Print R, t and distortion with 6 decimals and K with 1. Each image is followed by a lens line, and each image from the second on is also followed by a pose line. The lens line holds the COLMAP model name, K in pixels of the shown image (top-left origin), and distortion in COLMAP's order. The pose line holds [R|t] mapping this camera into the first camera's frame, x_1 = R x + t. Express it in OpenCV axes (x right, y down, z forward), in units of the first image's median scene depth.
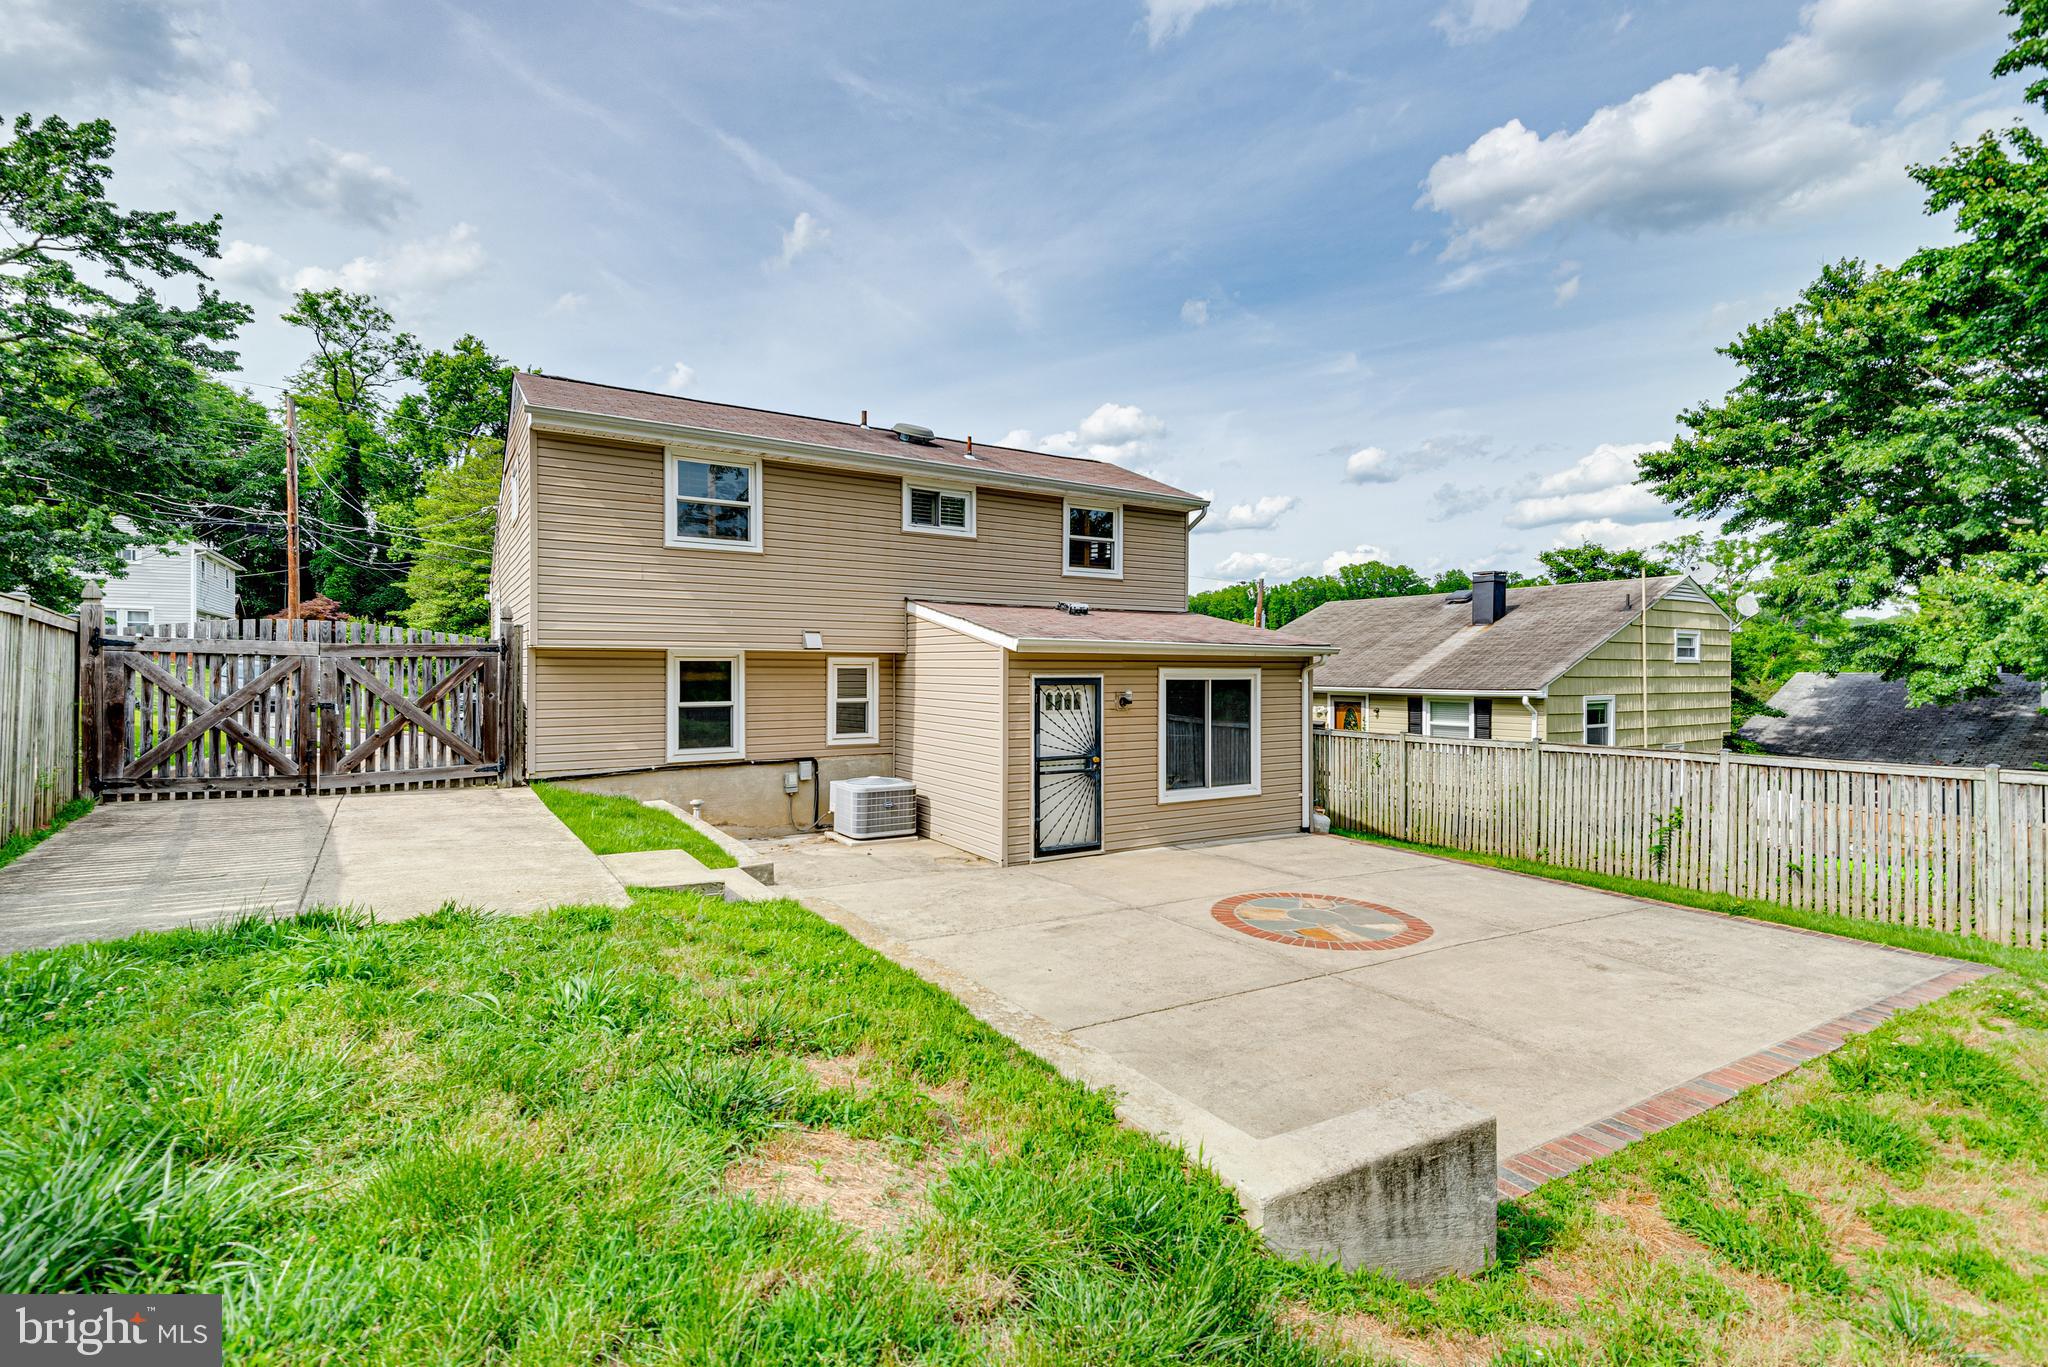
lens RADIAL K [[938.0, 0, 1000.5], [0, 938.0, 675.1], [0, 0, 1]] dist [0.050878, -0.034978]
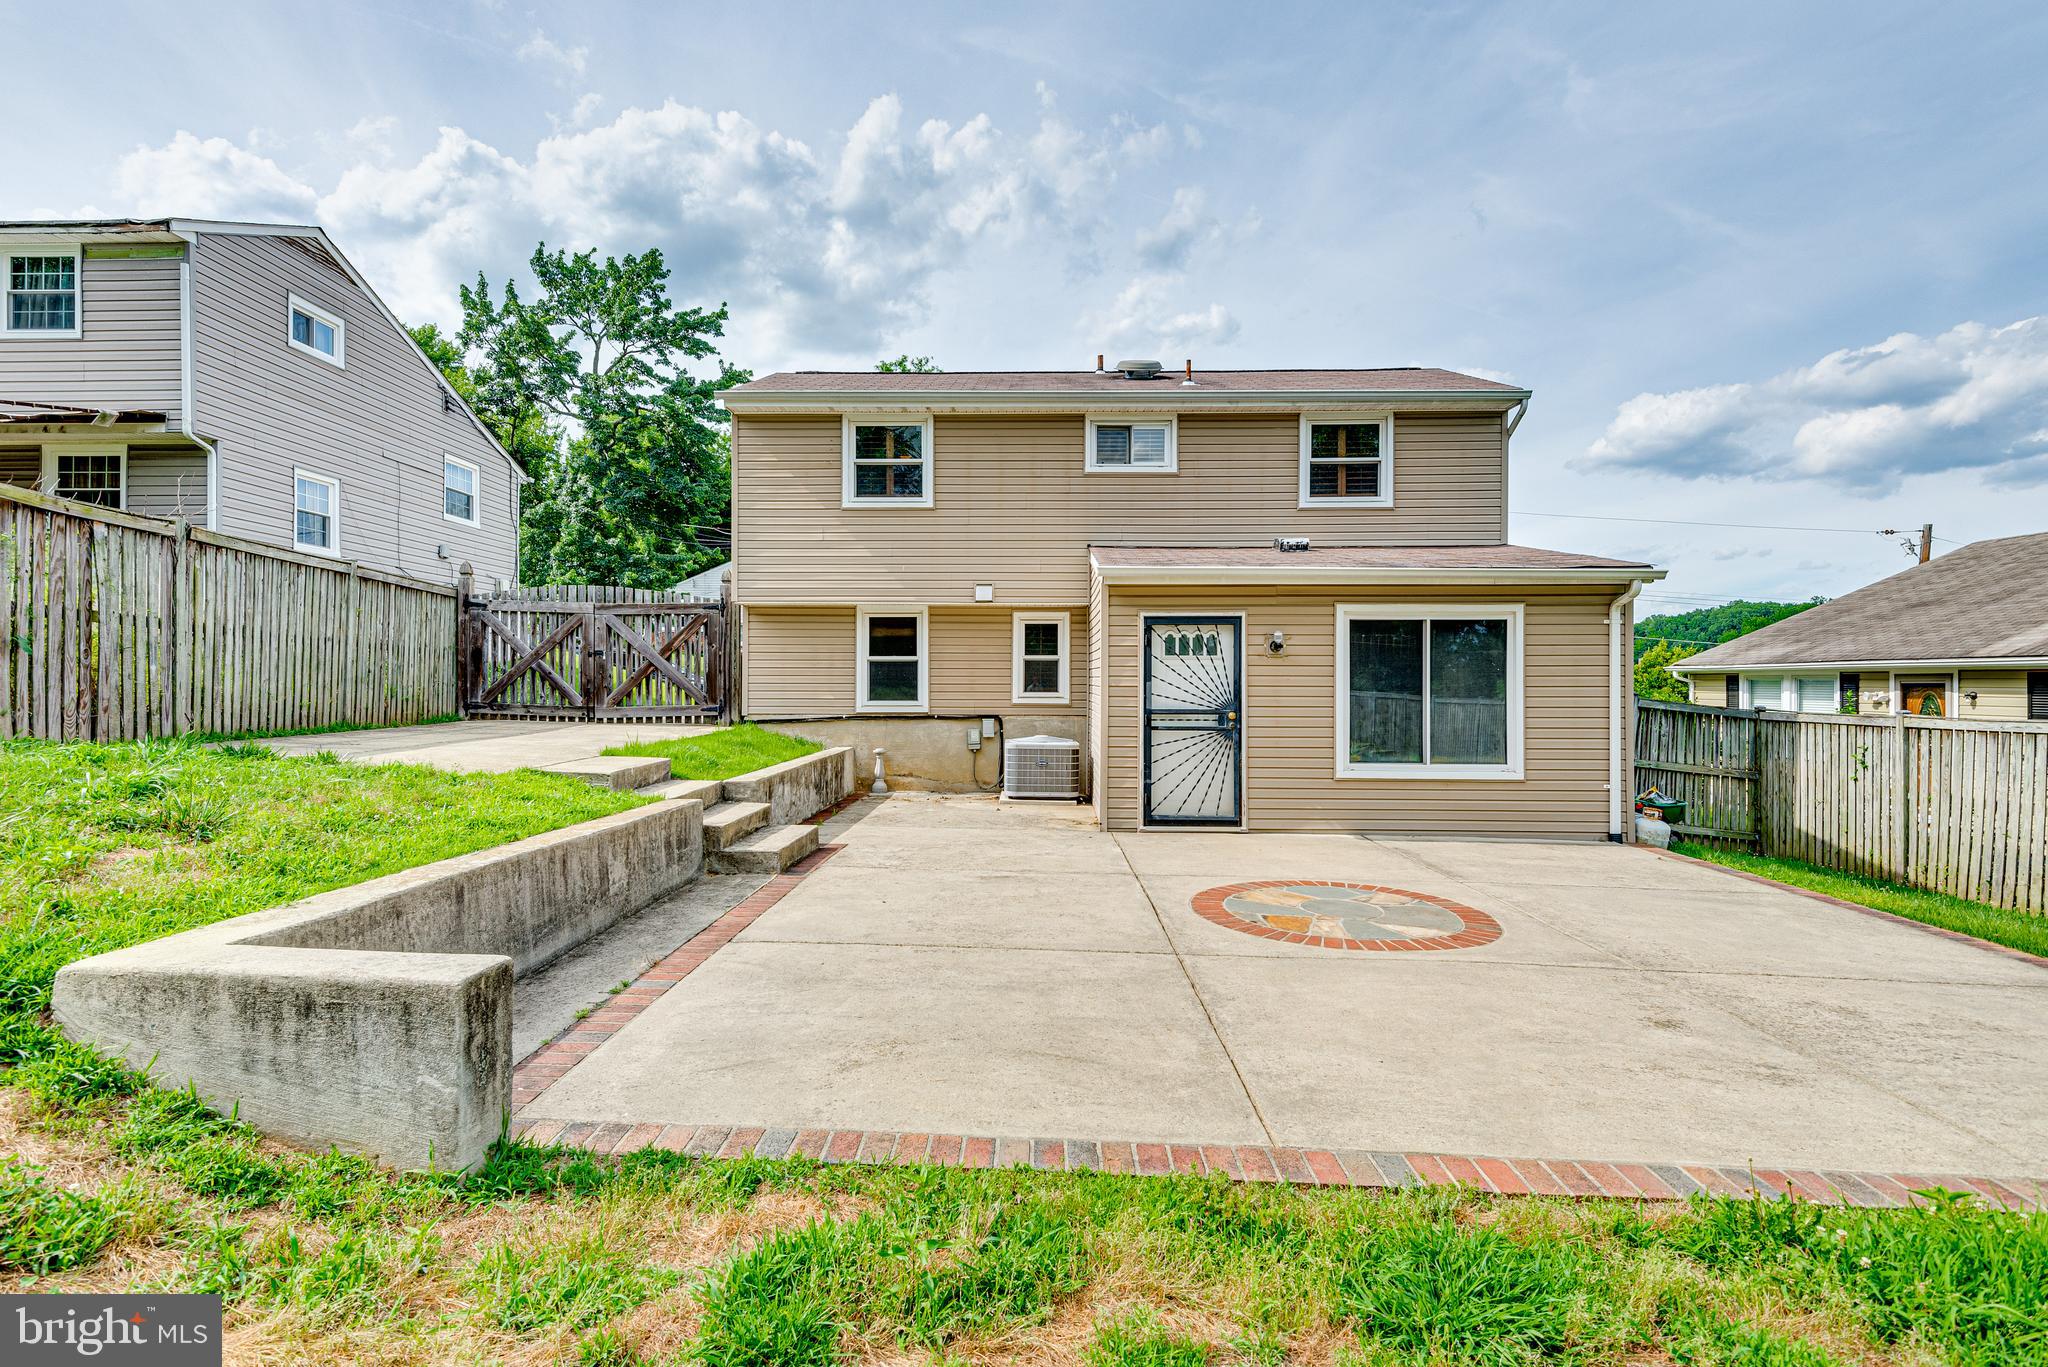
lens RADIAL K [[974.7, 0, 992.7], [0, 974.7, 684.6], [0, 0, 1]] dist [0.036876, -0.021946]
pose [[0.834071, 0.003086, -0.551648, 0.376460], [-0.006285, 0.999973, -0.003909, 0.063760], [0.551621, 0.006728, 0.834068, 0.163812]]
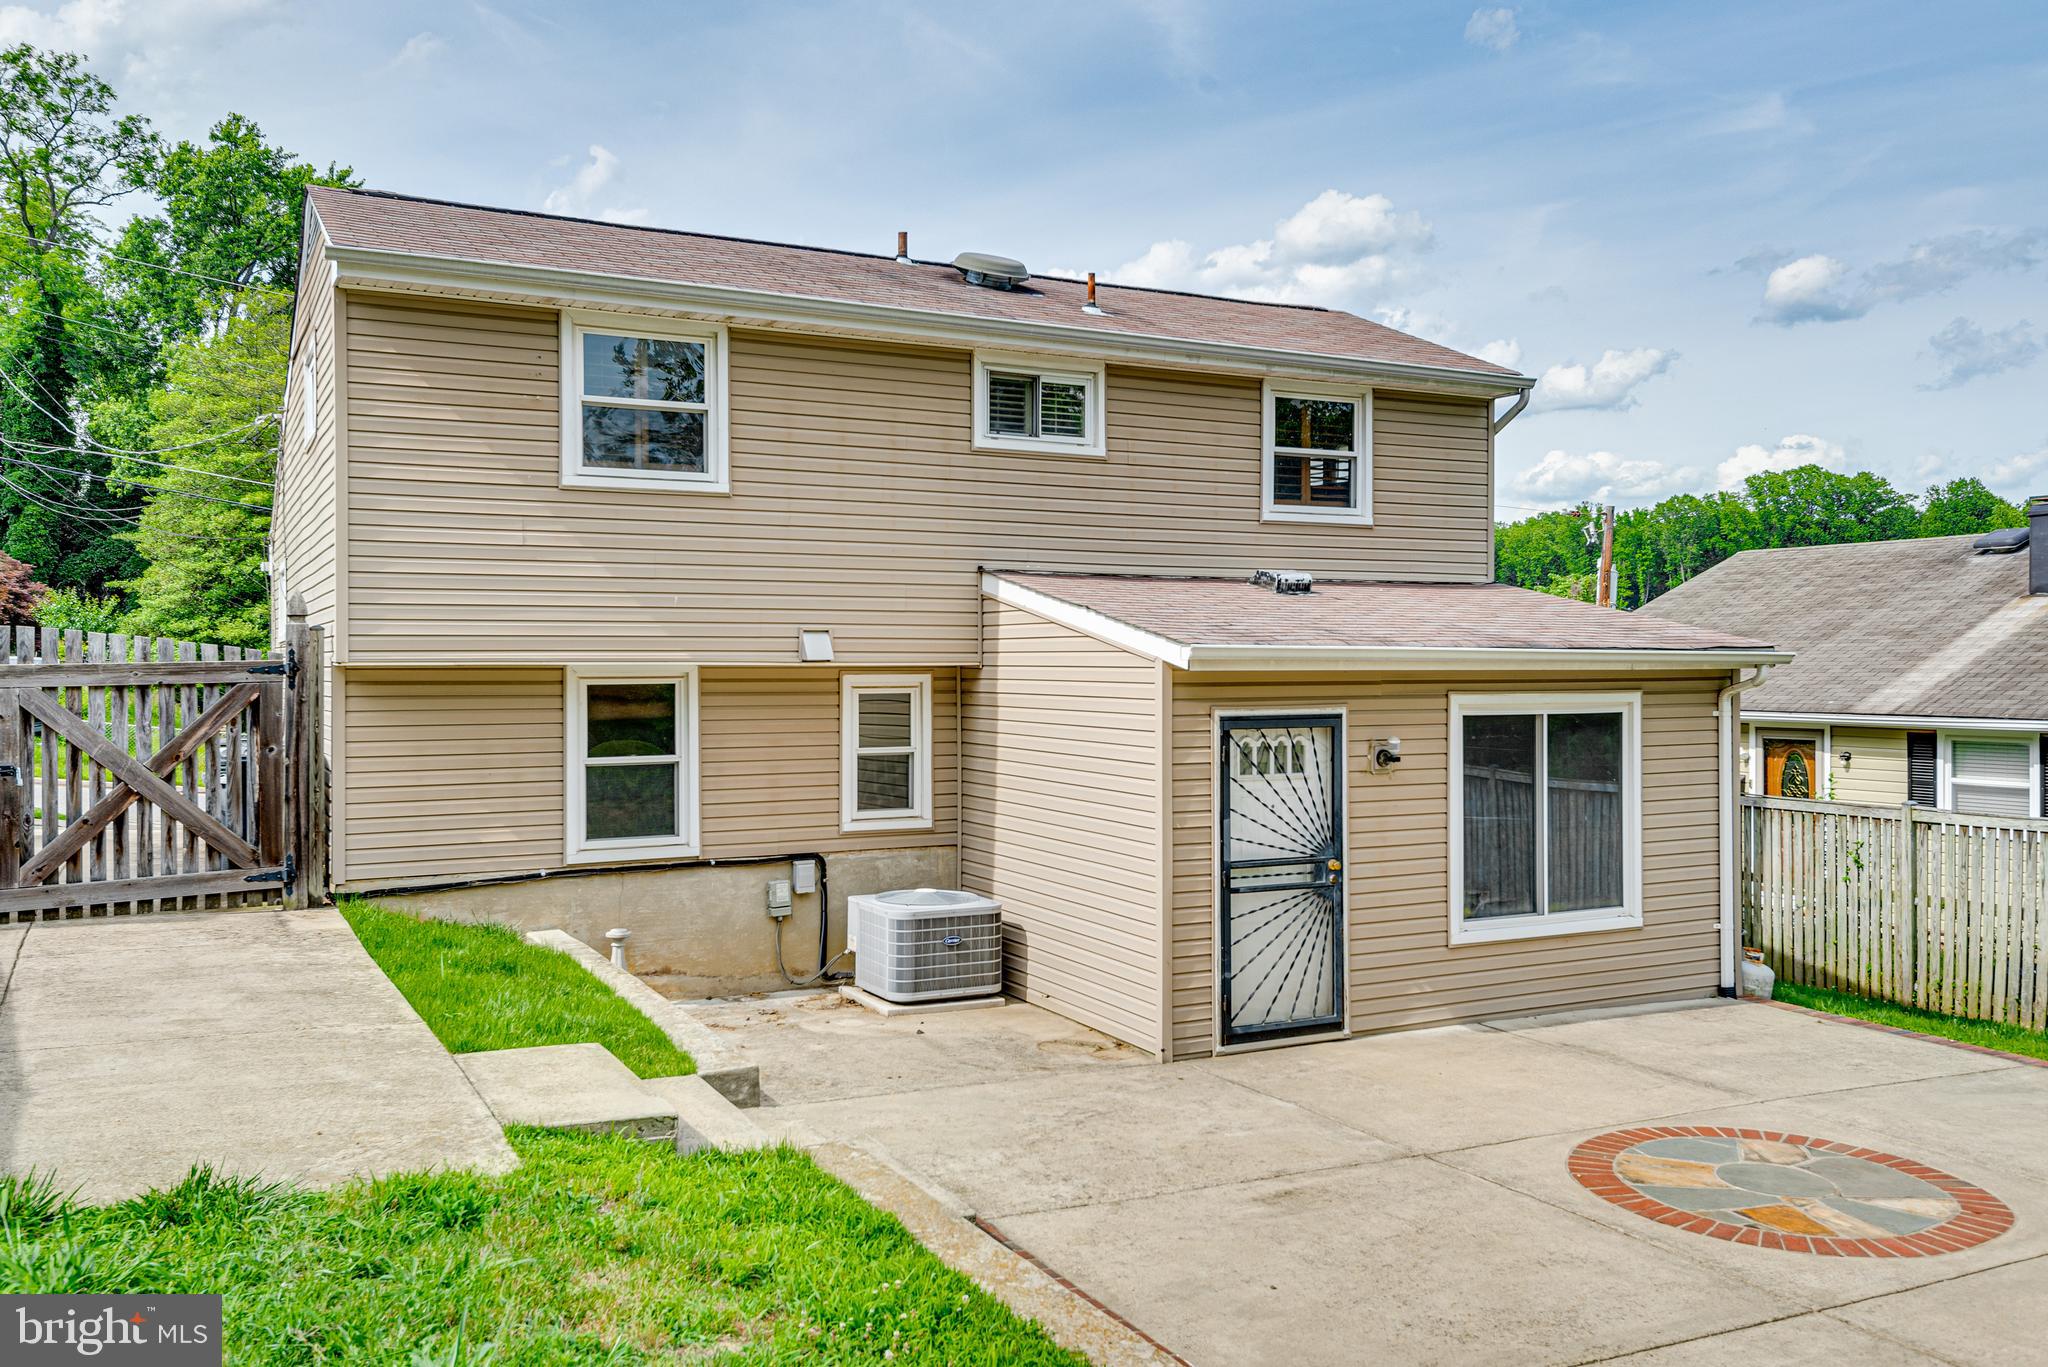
lens RADIAL K [[1640.4, 0, 980.6], [0, 1640.4, 673.3], [0, 0, 1]] dist [0.037736, -0.020270]
pose [[0.996176, -0.004901, -0.087231, -0.017201], [0.004862, 0.999988, -0.000658, -0.019962], [0.087234, 0.000232, 0.996188, 0.033065]]
